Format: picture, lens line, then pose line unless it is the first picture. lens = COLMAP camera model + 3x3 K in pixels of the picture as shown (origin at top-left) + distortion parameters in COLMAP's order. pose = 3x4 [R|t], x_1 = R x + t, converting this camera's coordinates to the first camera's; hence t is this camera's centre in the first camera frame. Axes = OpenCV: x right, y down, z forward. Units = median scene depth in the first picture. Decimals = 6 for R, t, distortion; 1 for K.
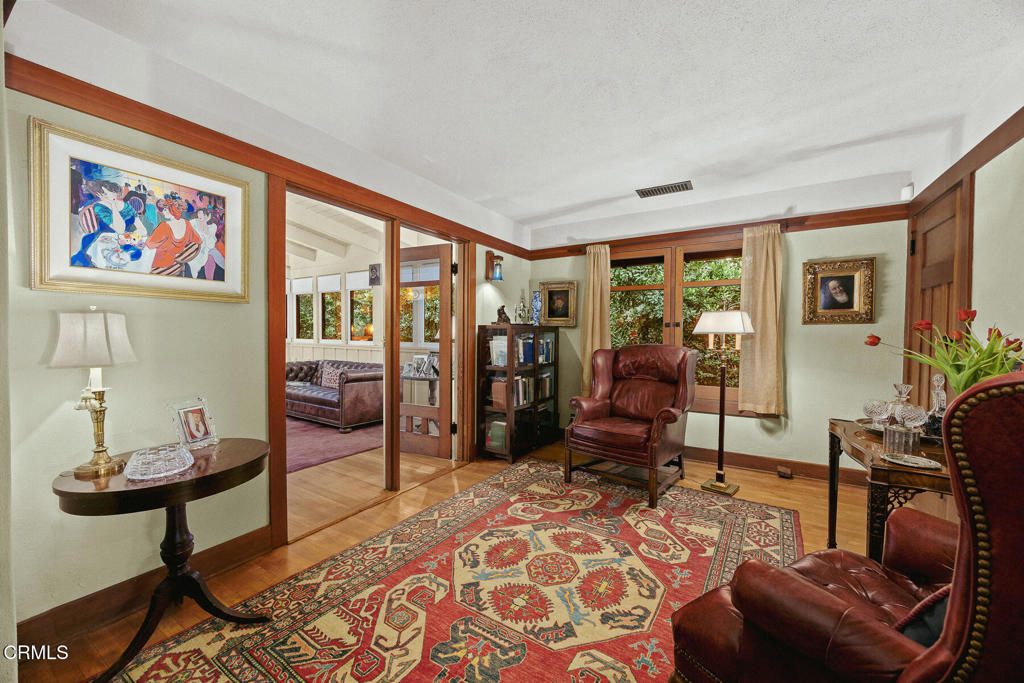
lens RADIAL K [[389.2, 0, 515.5], [0, 389.2, 341.1], [0, 0, 1]] dist [0.000183, 0.000031]
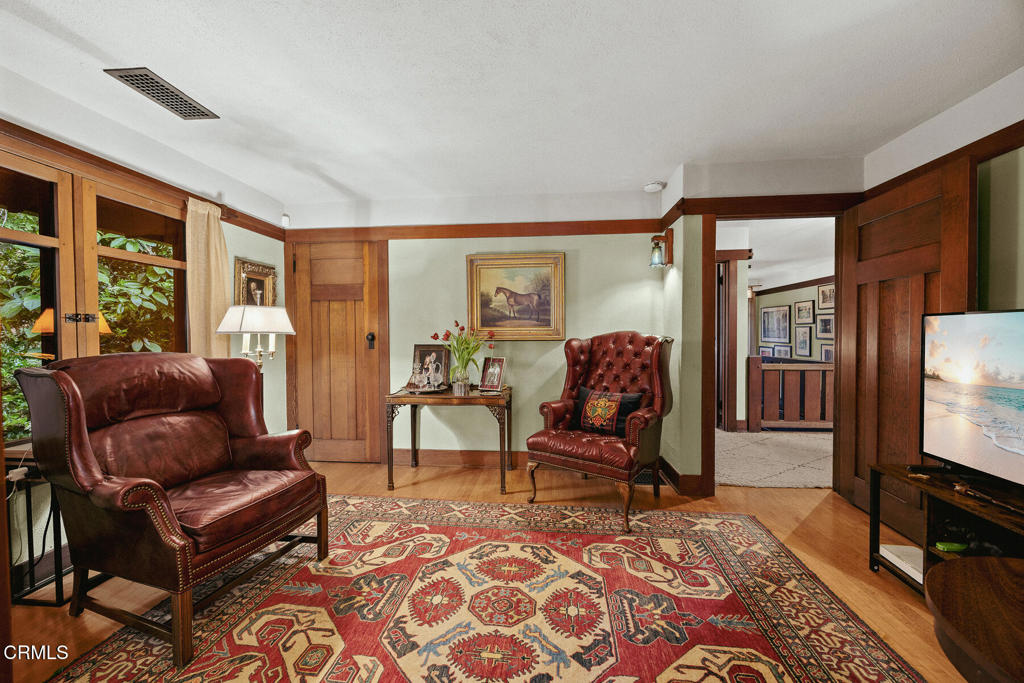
lens RADIAL K [[389.2, 0, 515.5], [0, 389.2, 341.1], [0, 0, 1]] dist [0.000183, 0.000031]
pose [[-0.432928, -0.018441, 0.901240, -0.673728], [0.020779, 0.999321, 0.030430, -0.024021], [-0.901189, 0.031901, -0.432251, 1.310476]]
